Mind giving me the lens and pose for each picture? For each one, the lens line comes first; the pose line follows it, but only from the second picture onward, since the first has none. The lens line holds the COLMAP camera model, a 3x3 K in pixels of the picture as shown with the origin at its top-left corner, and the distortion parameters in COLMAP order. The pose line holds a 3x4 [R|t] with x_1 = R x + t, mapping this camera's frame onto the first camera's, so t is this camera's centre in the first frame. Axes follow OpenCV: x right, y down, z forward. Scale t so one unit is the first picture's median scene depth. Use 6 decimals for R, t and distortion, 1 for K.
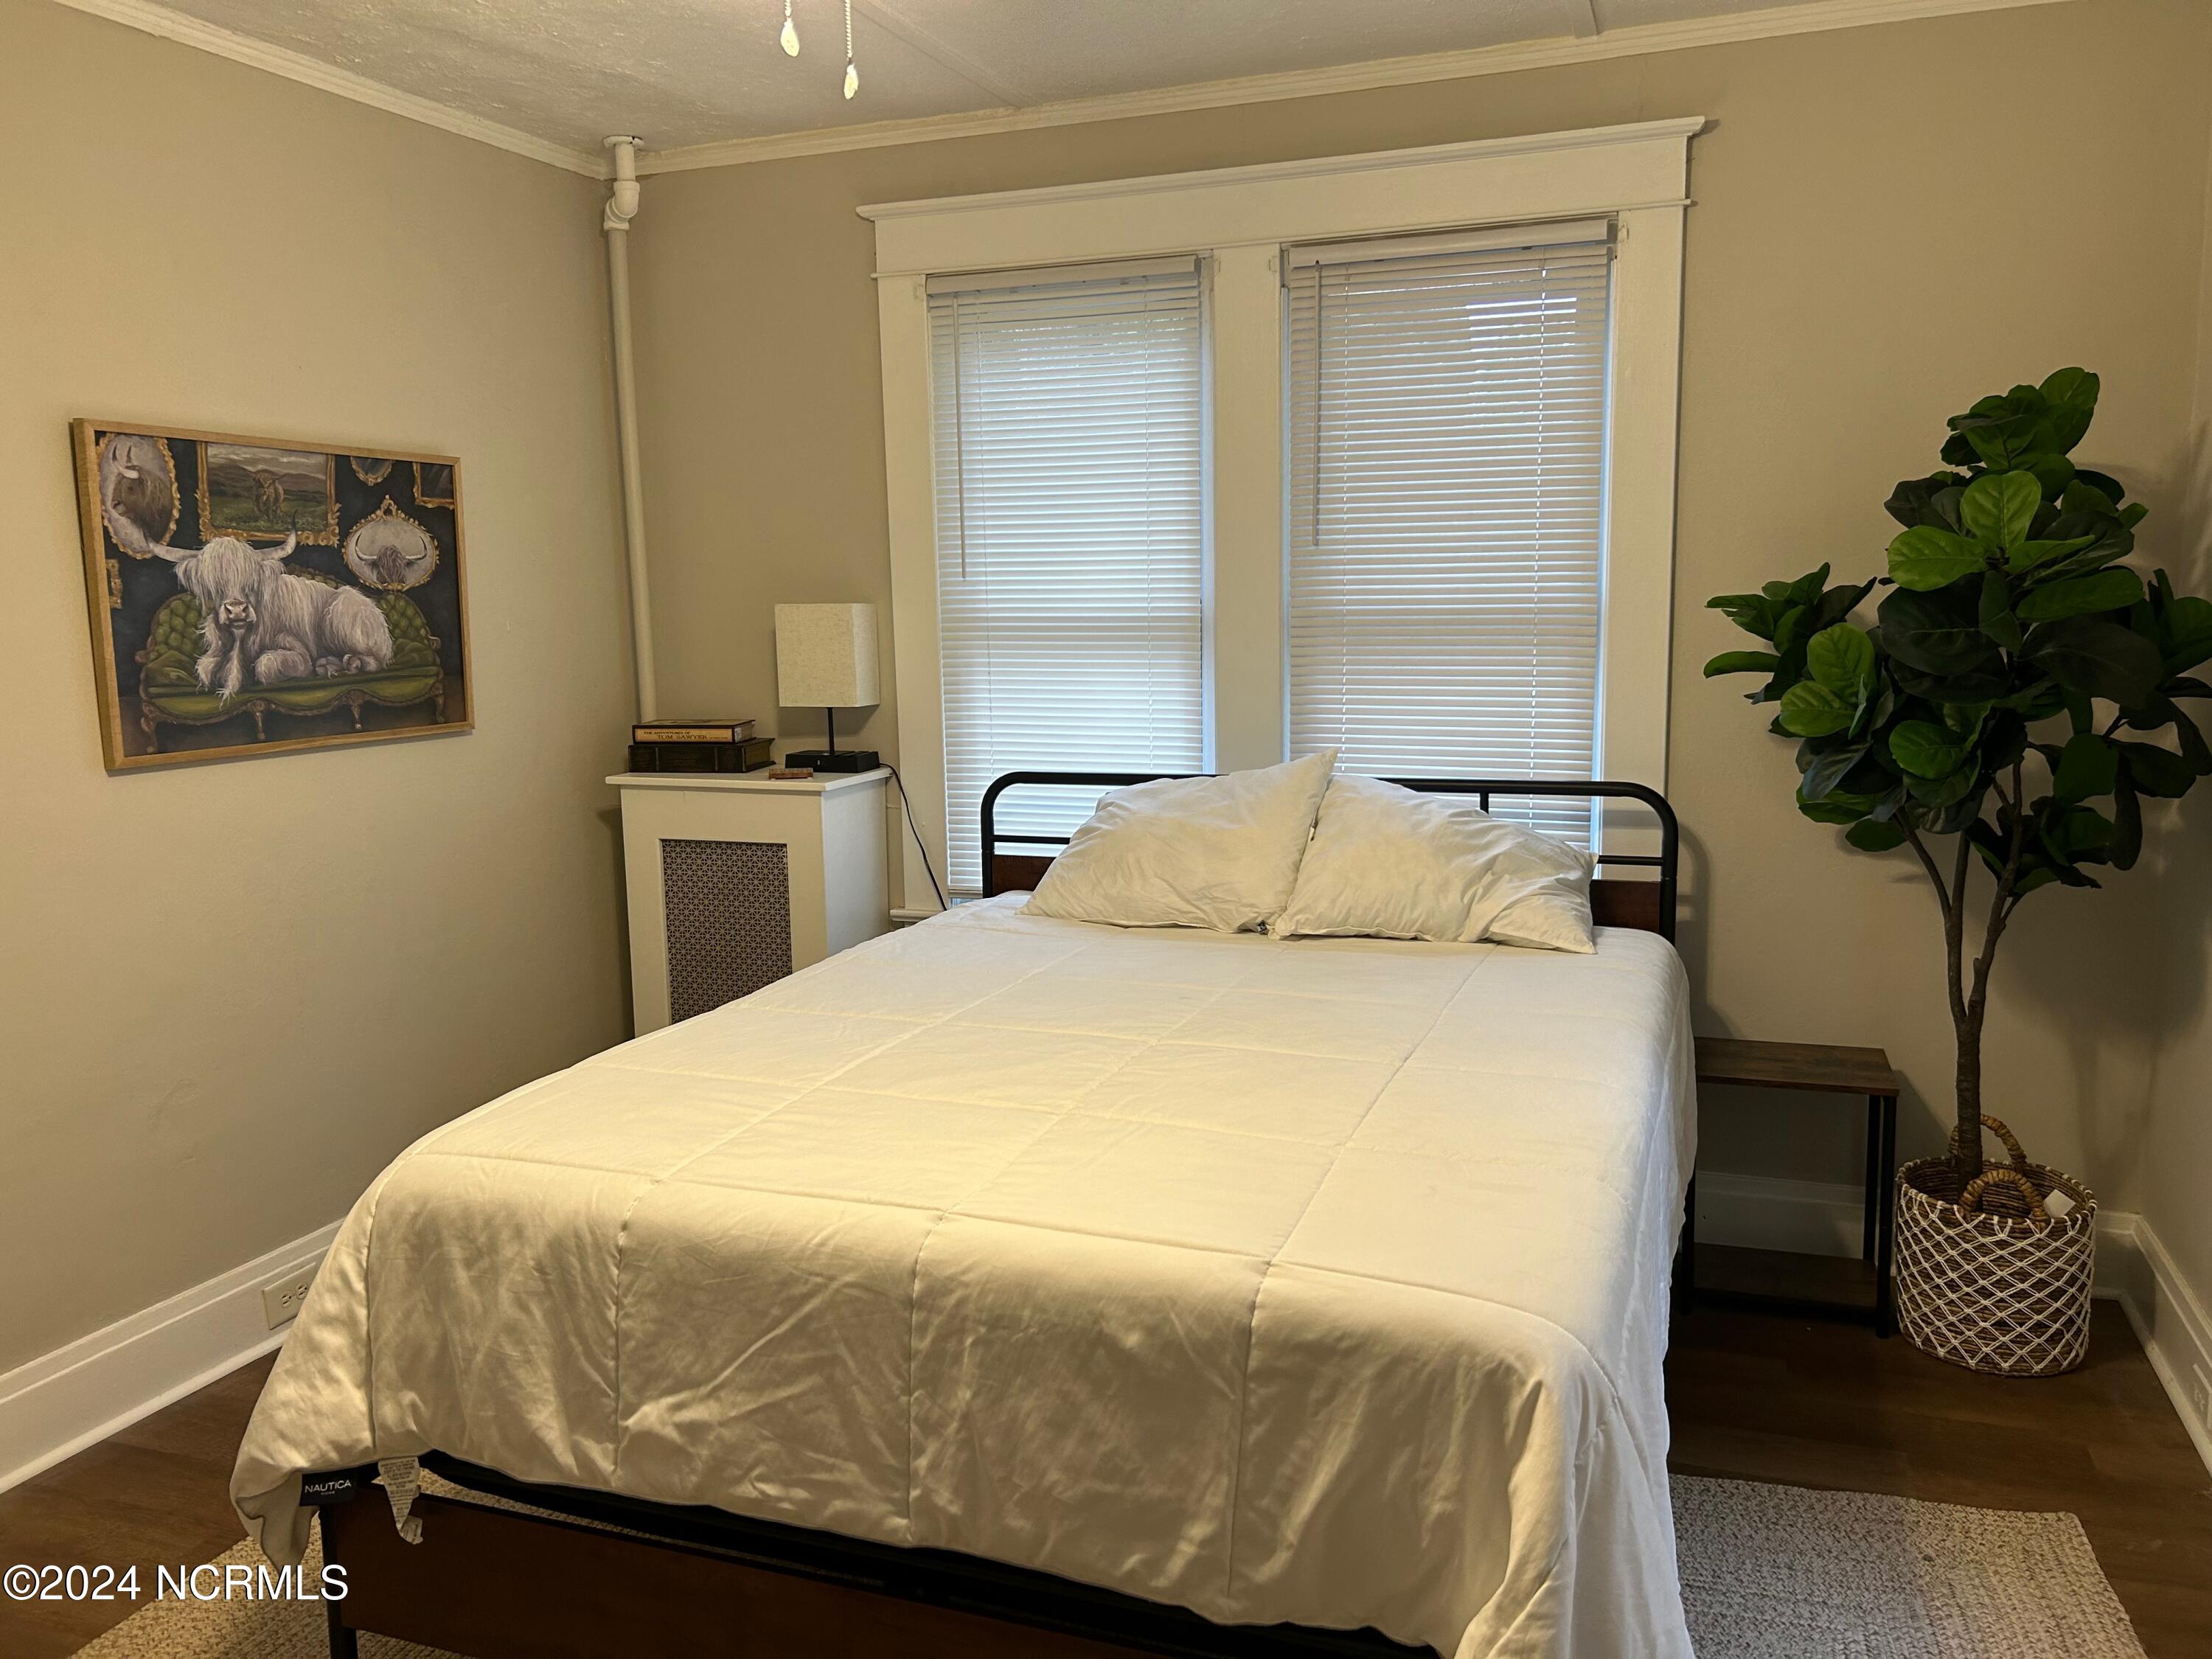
lens RADIAL K [[1658.0, 0, 1106.0], [0, 1658.0, 829.5], [0, 0, 1]] dist [0.034716, -0.005507]
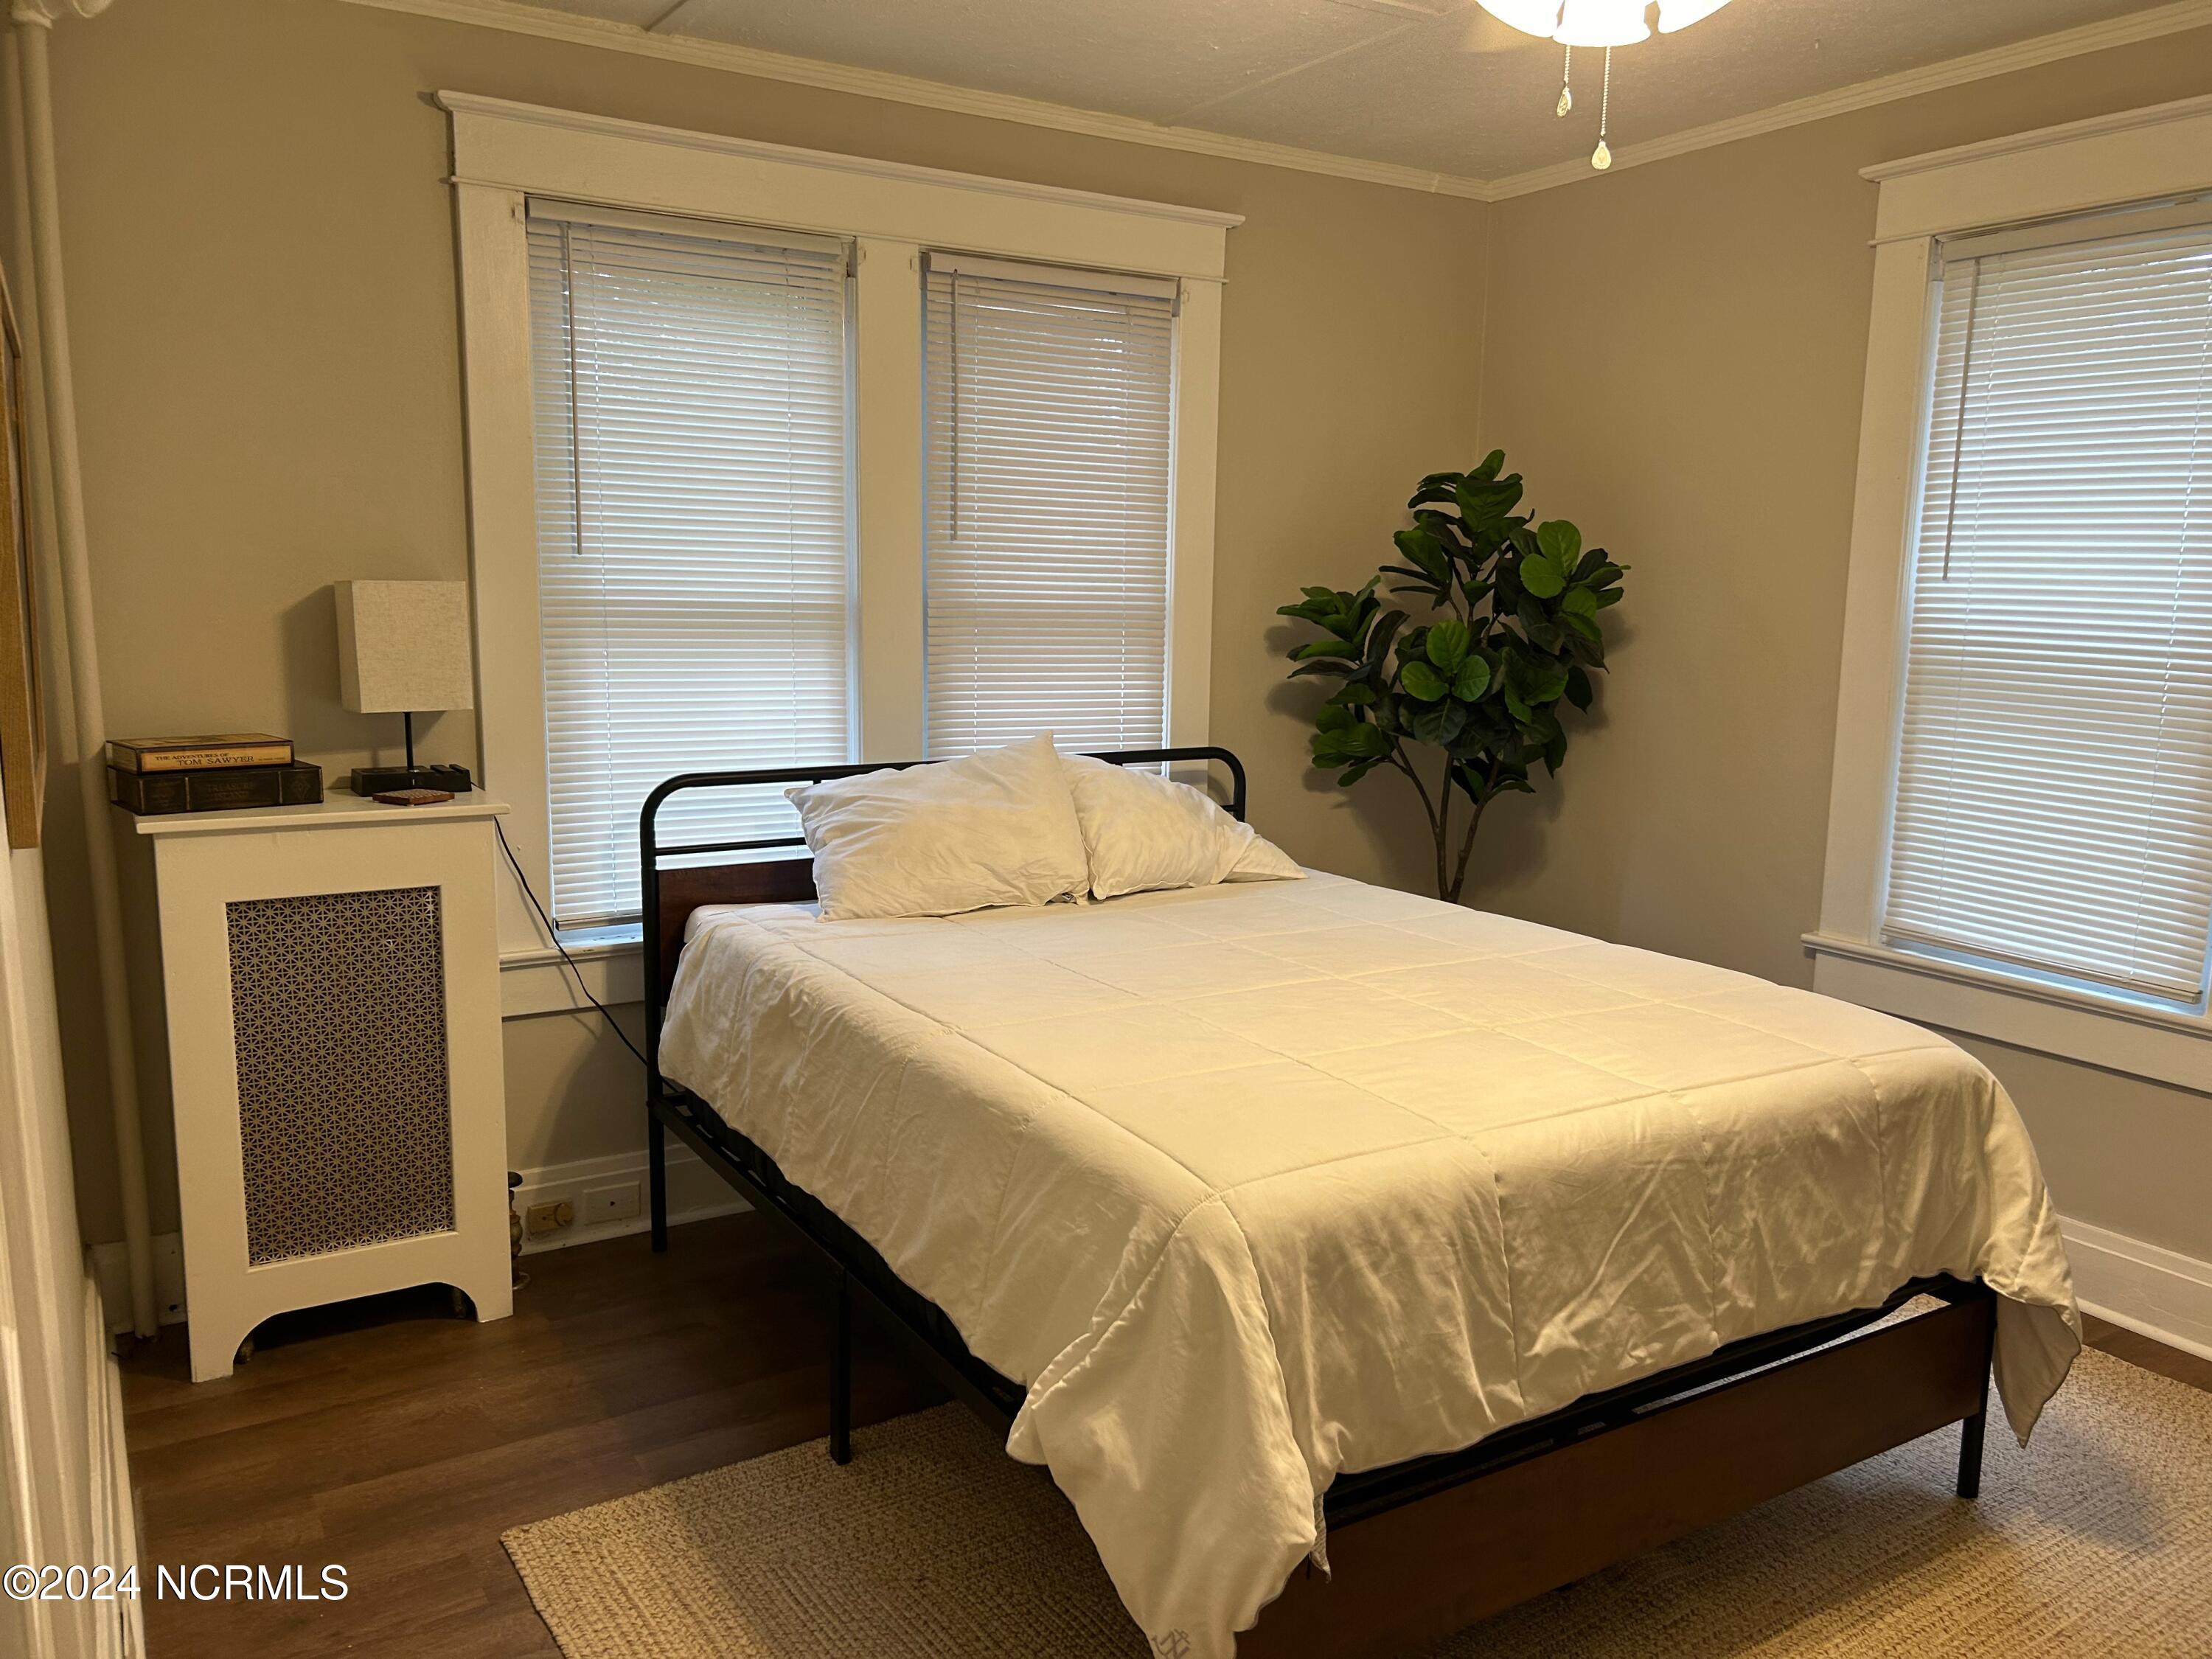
lens RADIAL K [[1676.9, 0, 1106.0], [0, 1676.9, 829.5], [0, 0, 1]] dist [0.035481, -0.037609]
pose [[0.619321, -0.091139, 0.779830, -1.266695], [0.086618, 0.995108, 0.047509, -0.058306], [-0.780345, 0.038124, 0.624186, 0.512704]]
